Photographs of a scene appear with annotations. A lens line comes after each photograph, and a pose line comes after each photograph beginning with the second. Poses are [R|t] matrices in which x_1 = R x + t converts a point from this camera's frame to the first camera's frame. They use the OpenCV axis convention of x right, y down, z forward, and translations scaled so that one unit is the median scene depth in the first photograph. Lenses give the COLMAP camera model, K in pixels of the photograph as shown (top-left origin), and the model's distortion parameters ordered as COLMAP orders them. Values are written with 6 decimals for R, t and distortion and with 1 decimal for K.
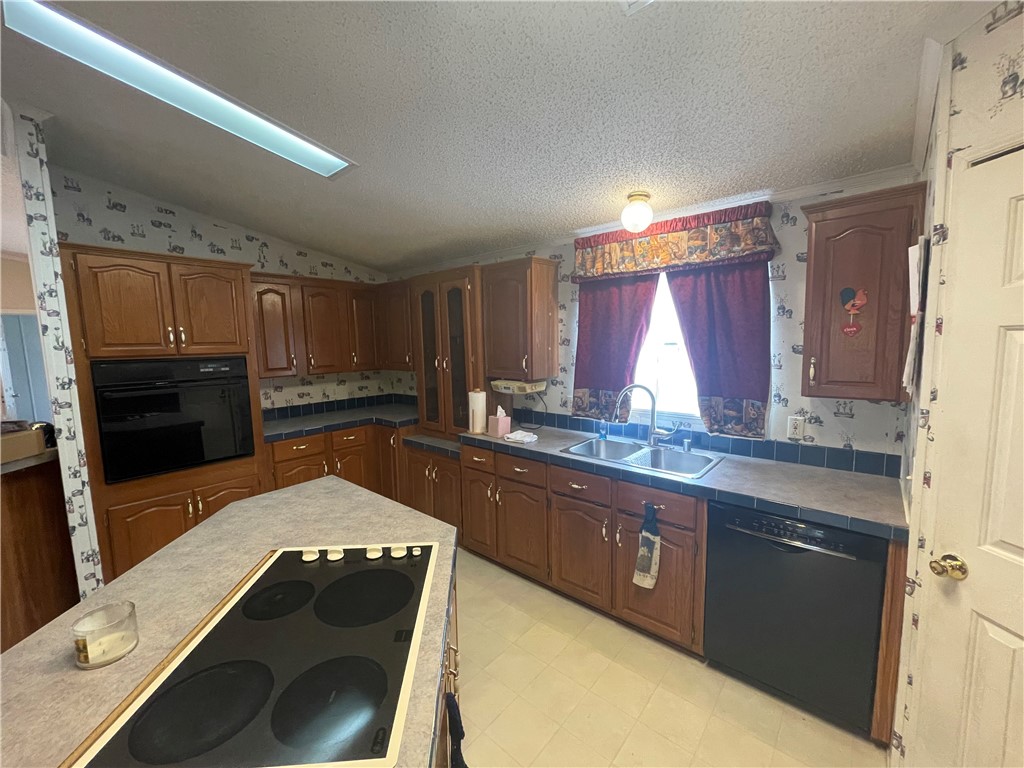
lens RADIAL K [[410.4, 0, 508.4], [0, 410.4, 384.0], [0, 0, 1]] dist [-0.001220, 0.000637]
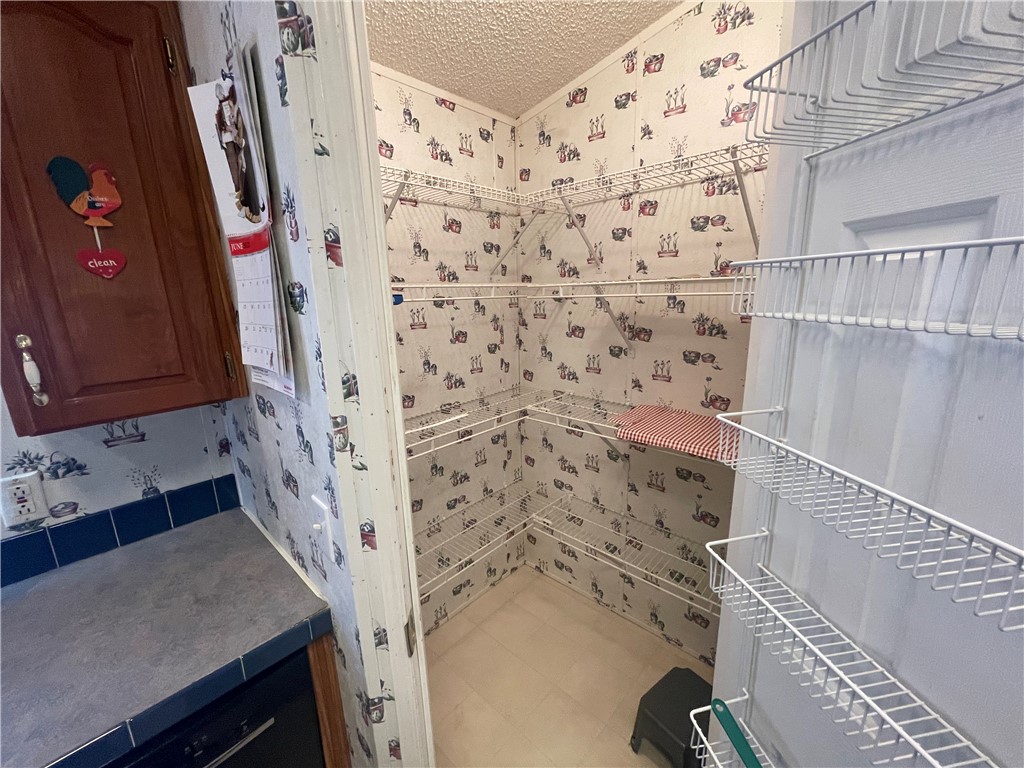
lens RADIAL K [[410.4, 0, 509.6], [0, 410.4, 387.7], [0, 0, 1]] dist [-0.001220, 0.000637]
pose [[0.026271, -0.203000, 0.978826, 0.389022], [0.128433, 0.971735, 0.198082, -0.034797], [-0.991370, 0.120509, 0.051600, 0.561006]]
